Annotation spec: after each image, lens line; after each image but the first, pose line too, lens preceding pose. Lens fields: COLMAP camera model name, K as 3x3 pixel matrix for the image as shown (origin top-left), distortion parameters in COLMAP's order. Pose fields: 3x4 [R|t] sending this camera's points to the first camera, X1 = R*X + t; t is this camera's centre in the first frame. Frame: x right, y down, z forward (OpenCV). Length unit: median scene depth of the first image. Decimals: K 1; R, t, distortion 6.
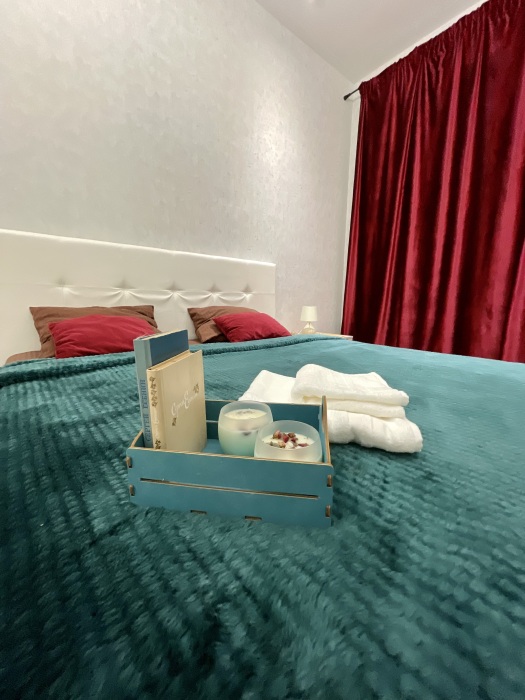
lens RADIAL K [[282.8, 0, 262.2], [0, 282.8, 348.3], [0, 0, 1]] dist [-0.003887, 0.000723]
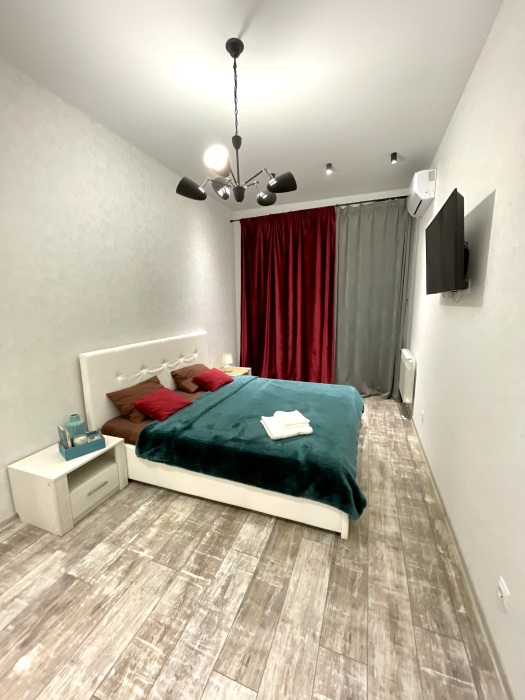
lens RADIAL K [[282.8, 0, 265.3], [0, 282.8, 352.2], [0, 0, 1]] dist [-0.003887, 0.000723]
pose [[0.859755, -0.106205, 0.499541, -0.562981], [0.101607, 0.994155, 0.036487, -0.243755], [-0.500497, 0.019387, 0.865521, -0.640931]]
